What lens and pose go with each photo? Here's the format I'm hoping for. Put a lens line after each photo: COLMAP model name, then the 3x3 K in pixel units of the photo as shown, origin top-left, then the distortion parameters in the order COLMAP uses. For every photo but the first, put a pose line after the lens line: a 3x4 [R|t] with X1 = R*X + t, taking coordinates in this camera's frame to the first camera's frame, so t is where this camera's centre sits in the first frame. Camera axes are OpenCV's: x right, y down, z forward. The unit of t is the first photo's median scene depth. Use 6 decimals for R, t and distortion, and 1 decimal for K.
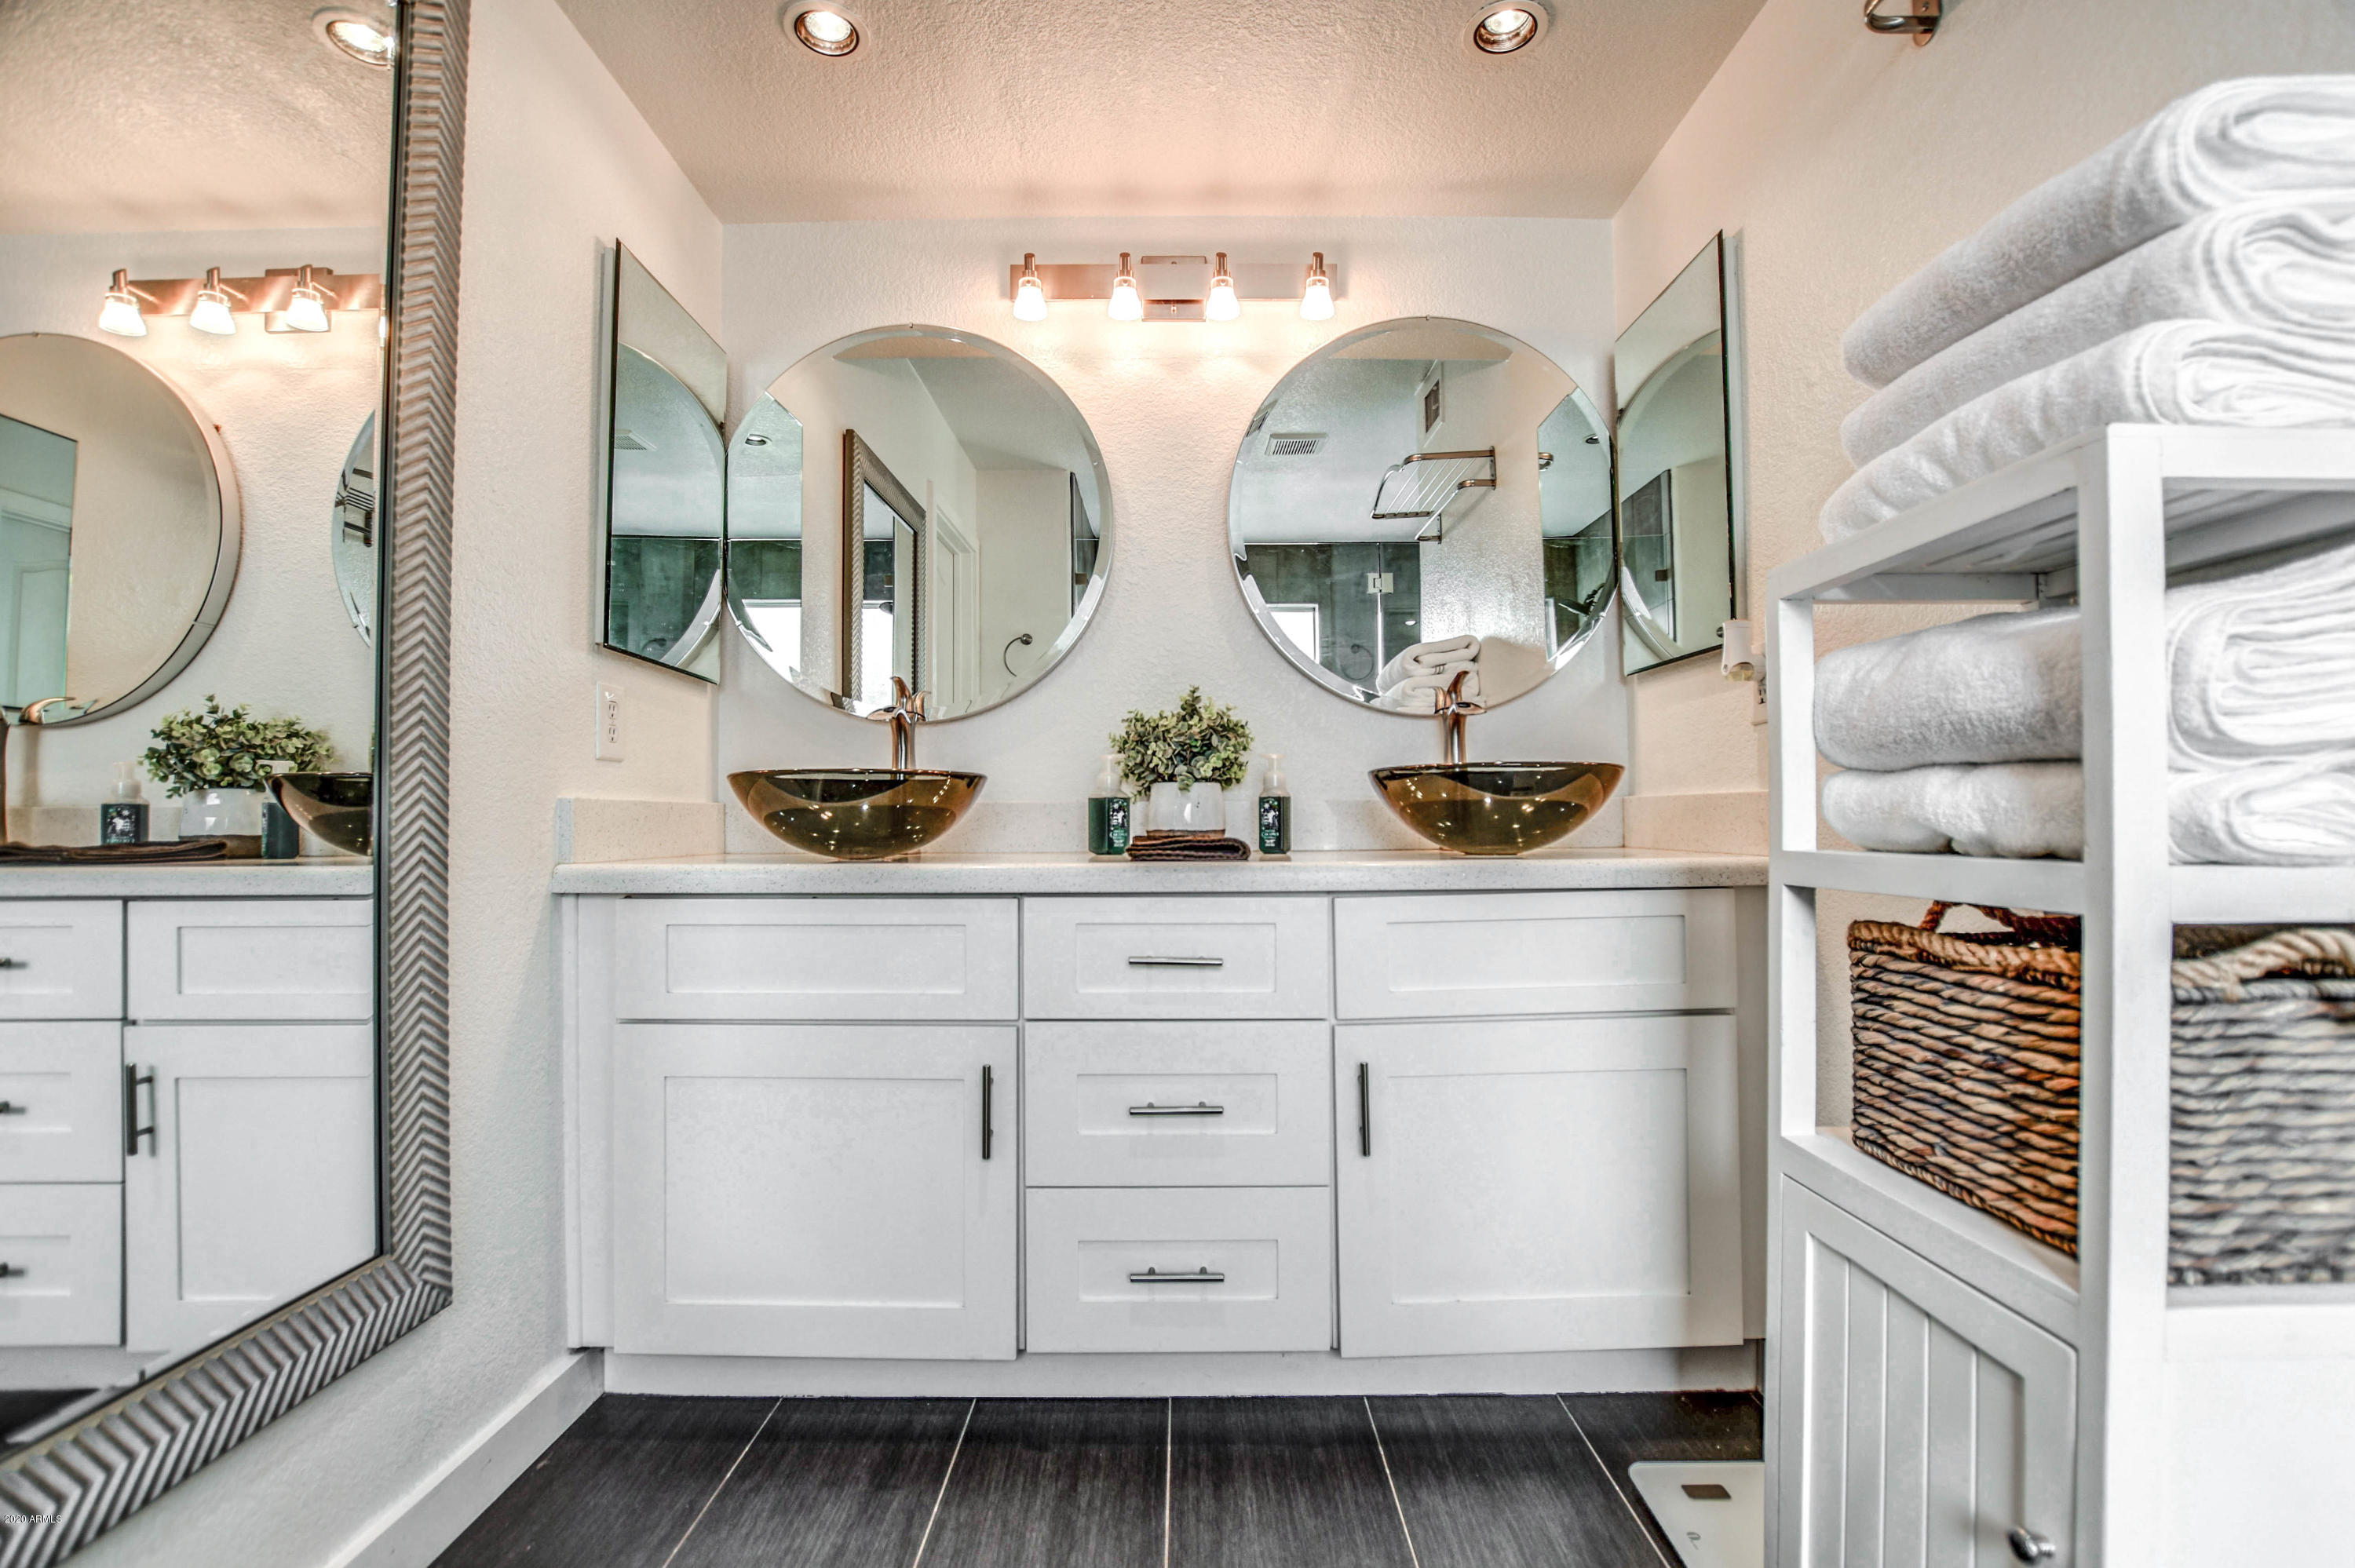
lens RADIAL K [[1078.1, 0, 1184.6], [0, 1078.1, 806.8], [0, 0, 1]] dist [-0.019921, 0.000490]
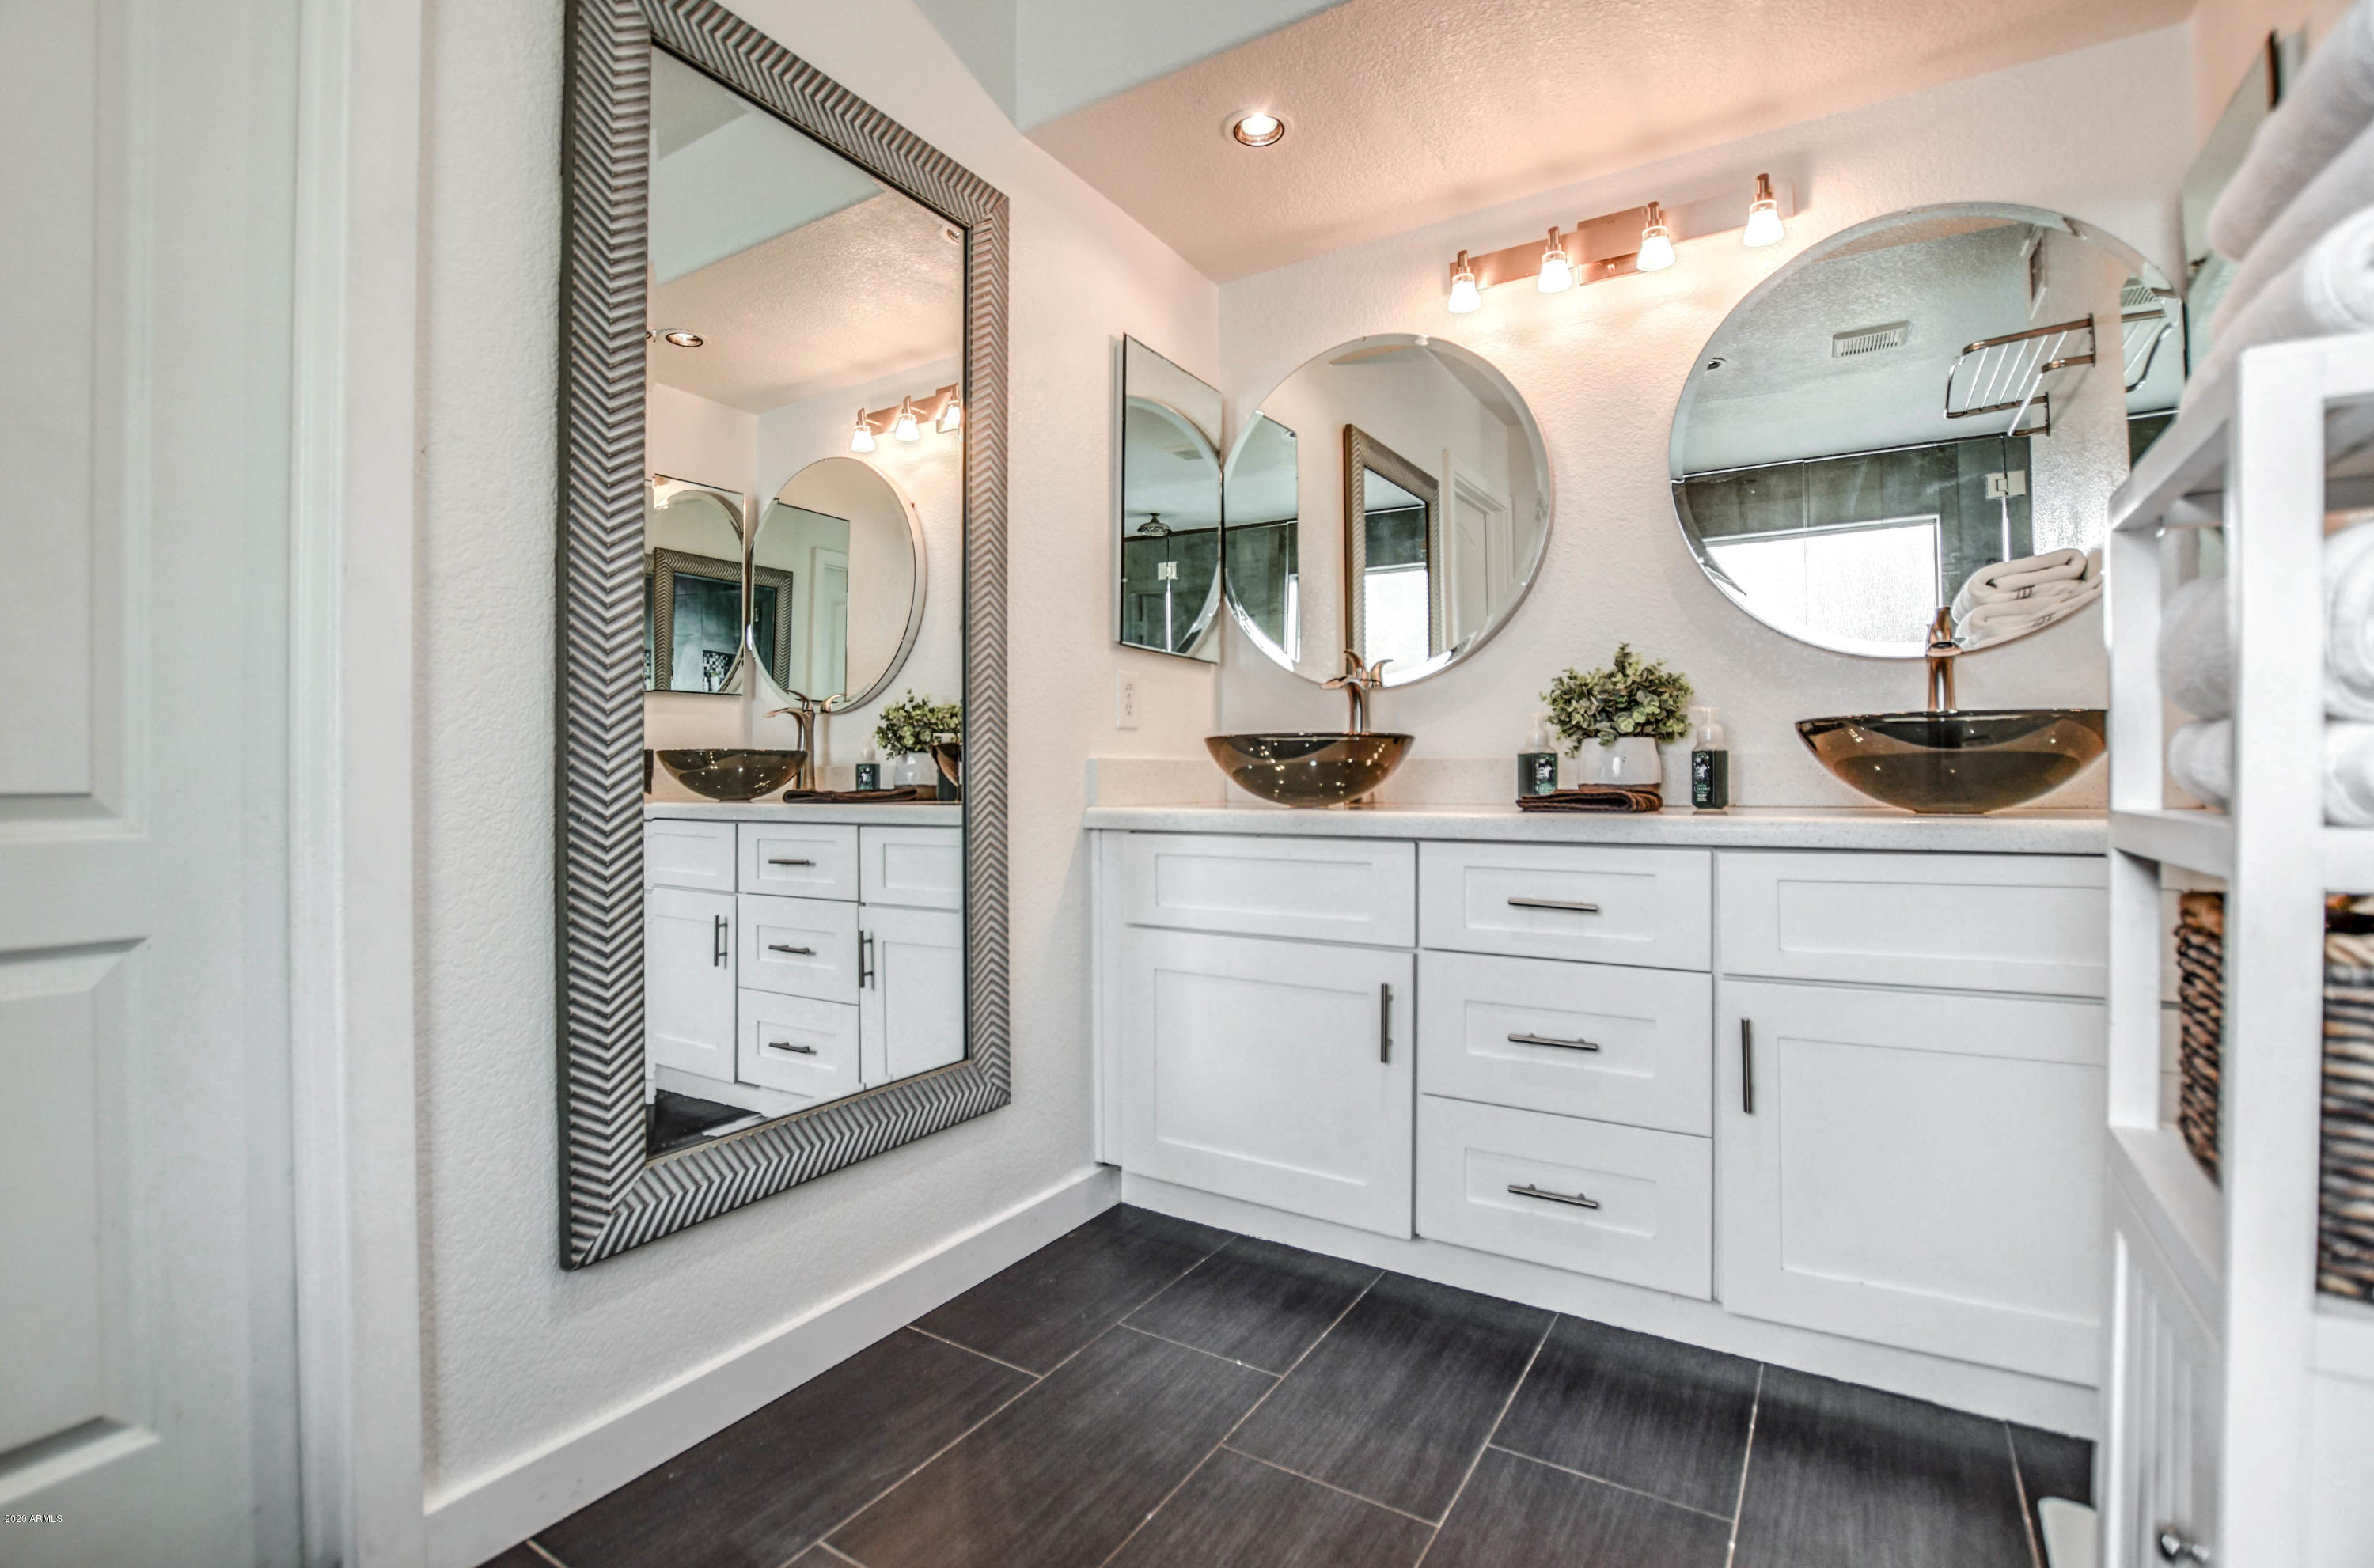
lens RADIAL K [[1104.0, 0, 1175.7], [0, 1104.0, 778.2], [0, 0, 1]] dist [-0.003215, -0.000118]
pose [[0.849246, 0.002209, -0.527993, 0.215356], [0.006749, 0.999864, 0.015038, -0.002807], [0.527955, -0.016334, 0.849115, -0.116688]]
